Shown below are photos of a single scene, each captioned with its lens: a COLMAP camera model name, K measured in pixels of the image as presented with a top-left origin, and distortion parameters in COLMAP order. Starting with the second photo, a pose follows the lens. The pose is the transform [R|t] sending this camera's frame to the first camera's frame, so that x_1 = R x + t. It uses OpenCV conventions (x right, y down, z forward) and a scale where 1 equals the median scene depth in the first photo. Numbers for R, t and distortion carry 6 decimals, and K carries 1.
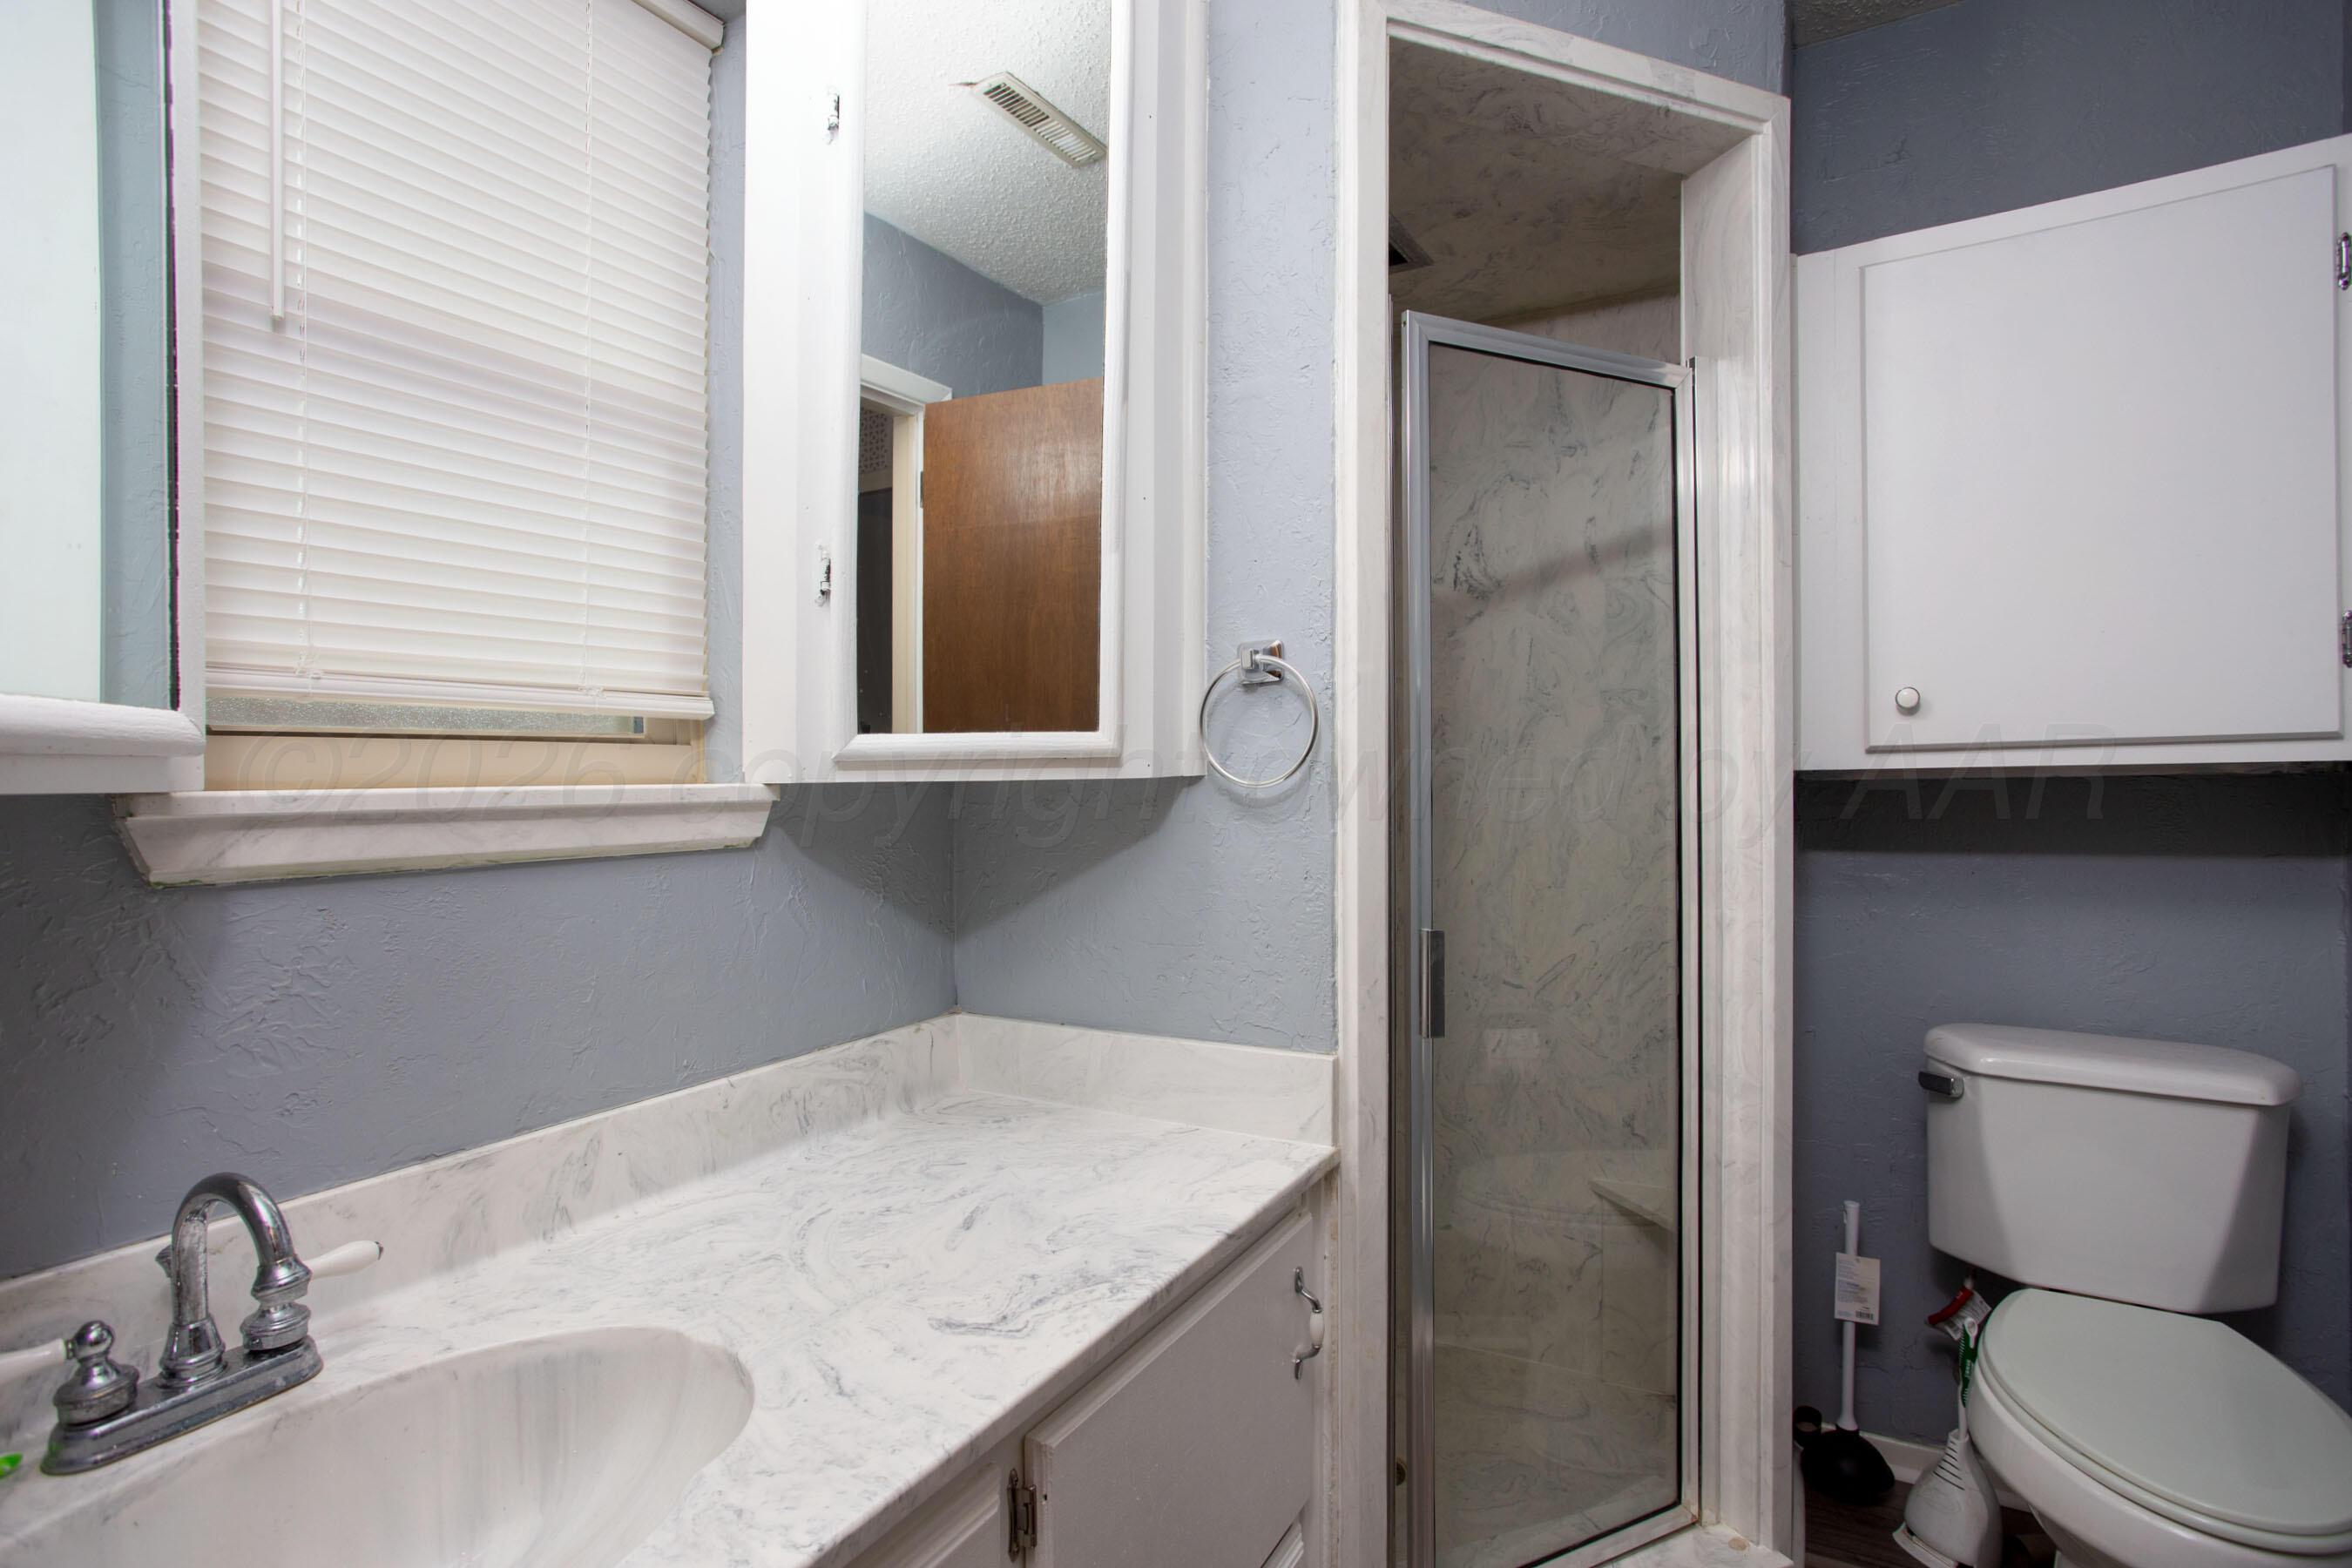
lens RADIAL K [[1153.9, 0, 1178.0], [0, 1153.9, 785.9], [0, 0, 1]] dist [-0.068521, 0.026352]
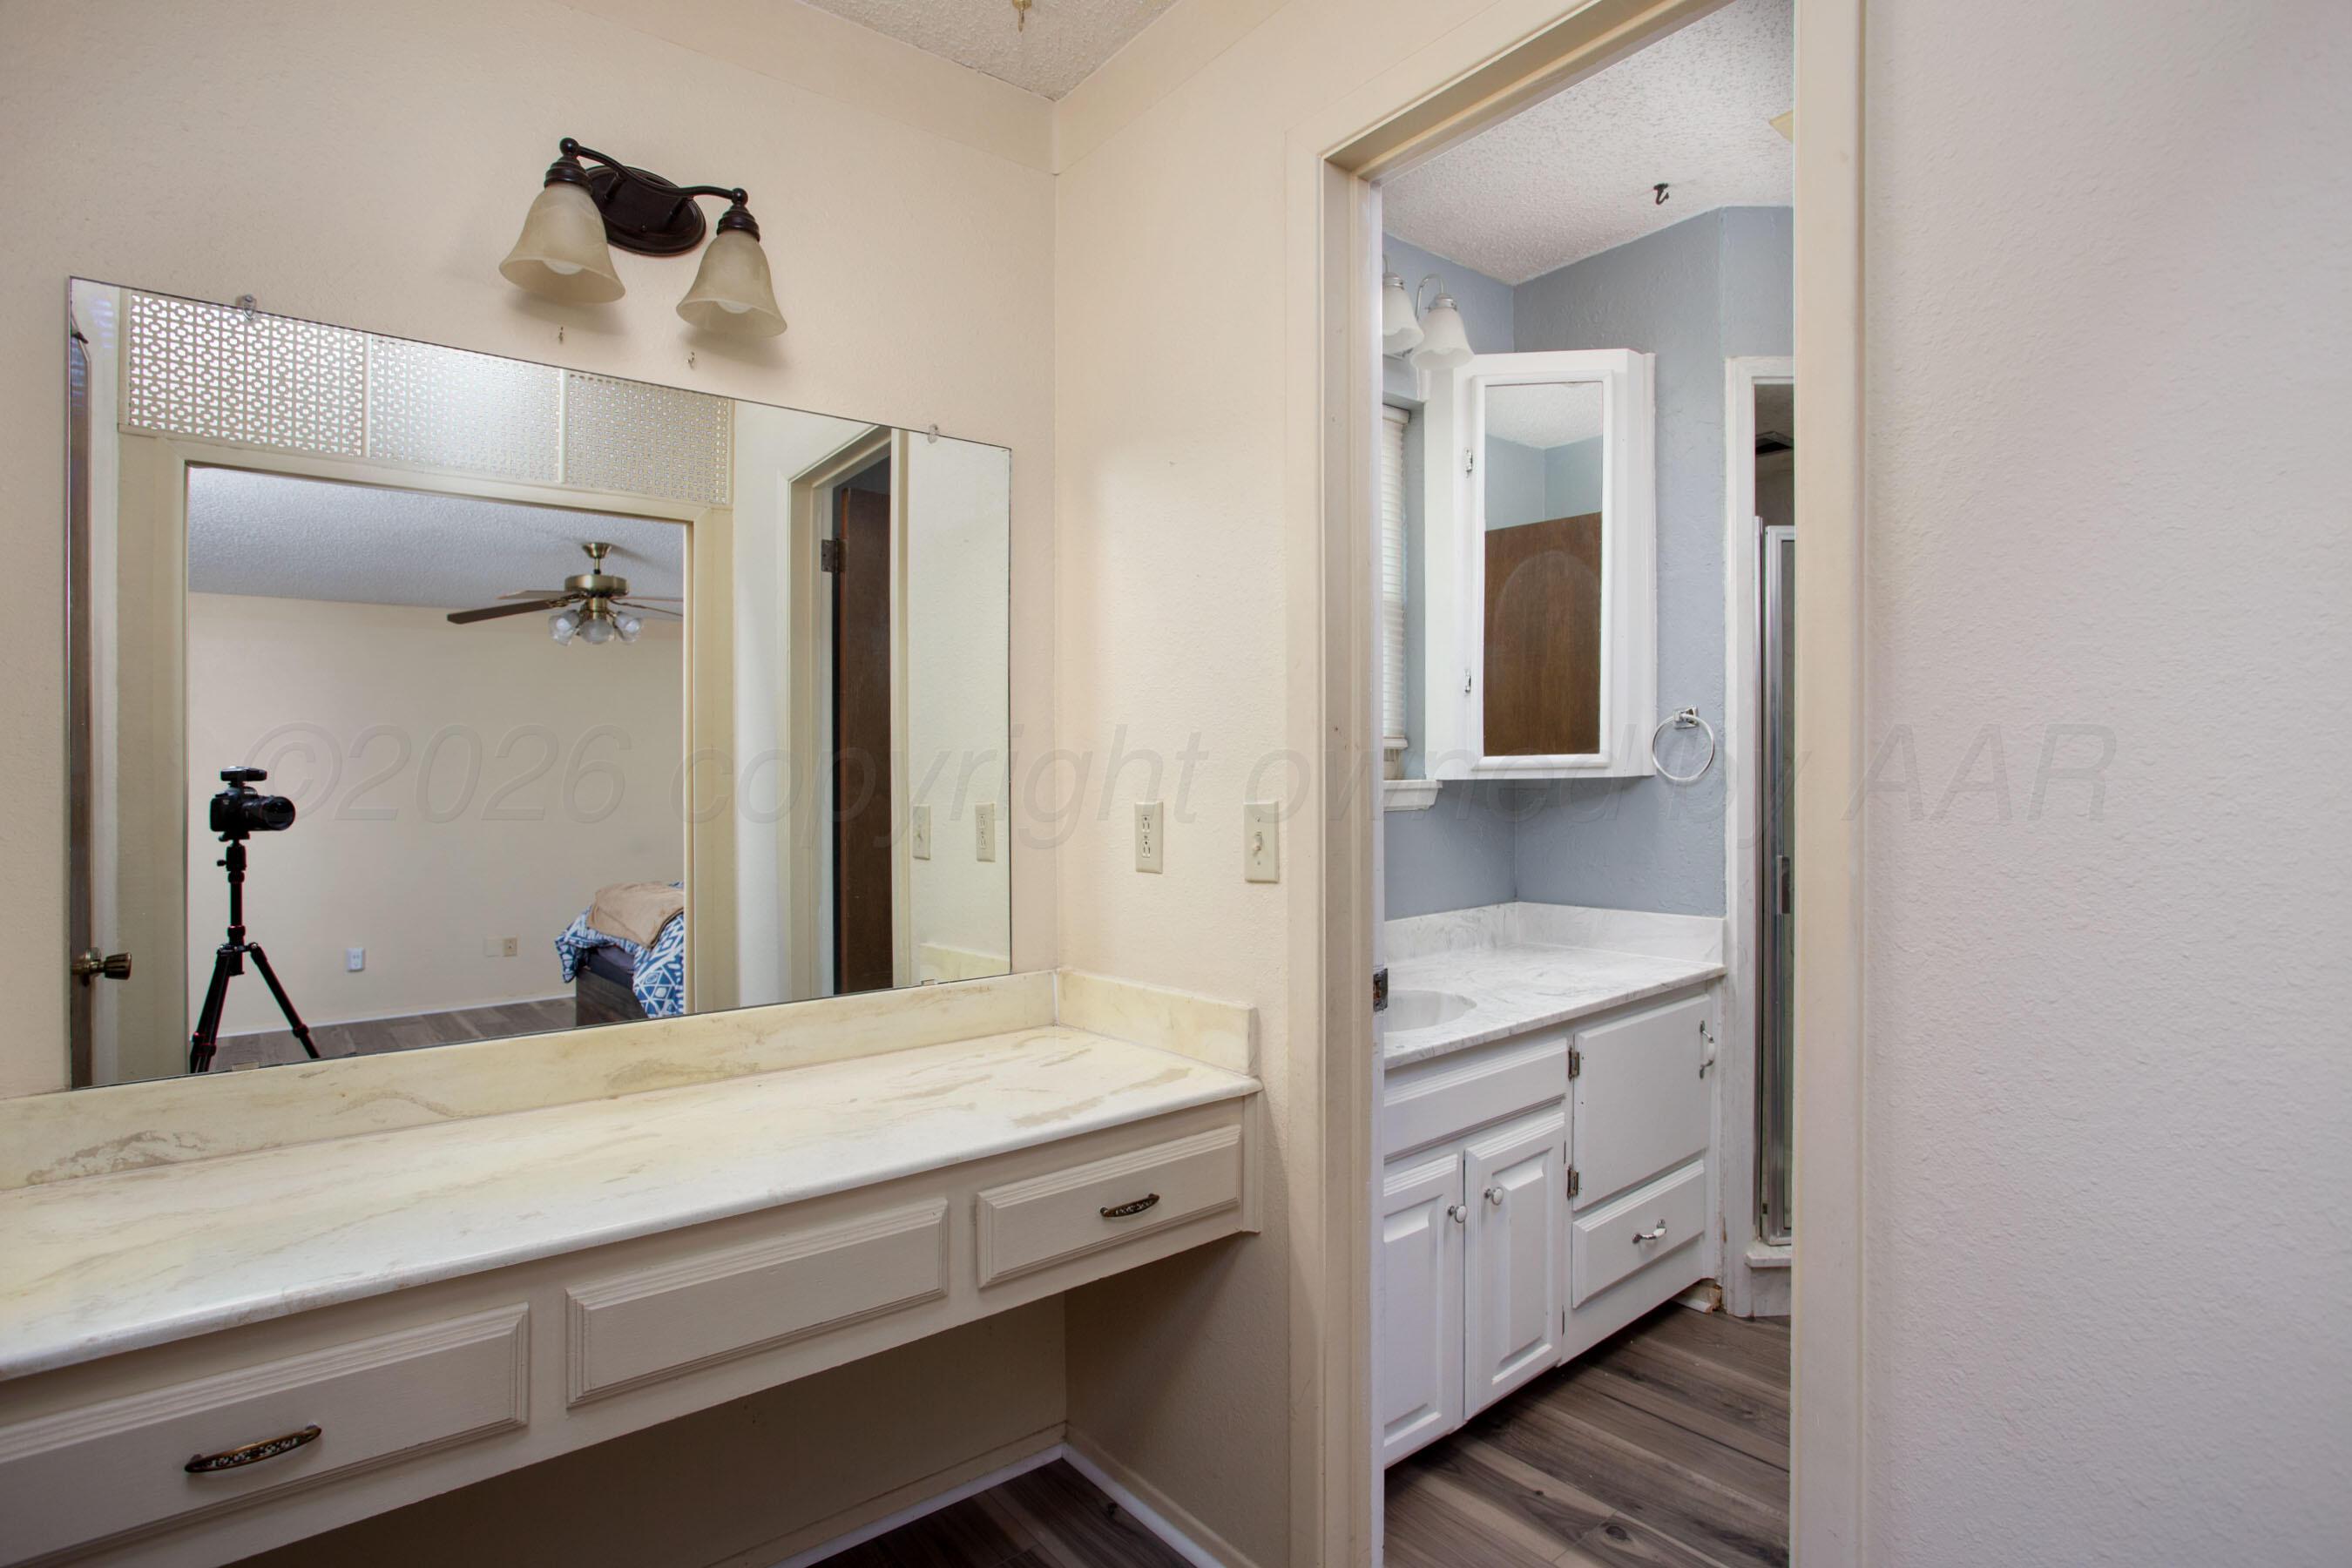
lens RADIAL K [[1153.9, 0, 1192.3], [0, 1153.9, 789.3], [0, 0, 1]] dist [-0.068521, 0.026352]
pose [[0.929724, 0.001561, -0.368254, 0.006721], [-0.002013, 0.999998, -0.000844, 0.017886], [0.368252, 0.001526, 0.929725, -1.136382]]
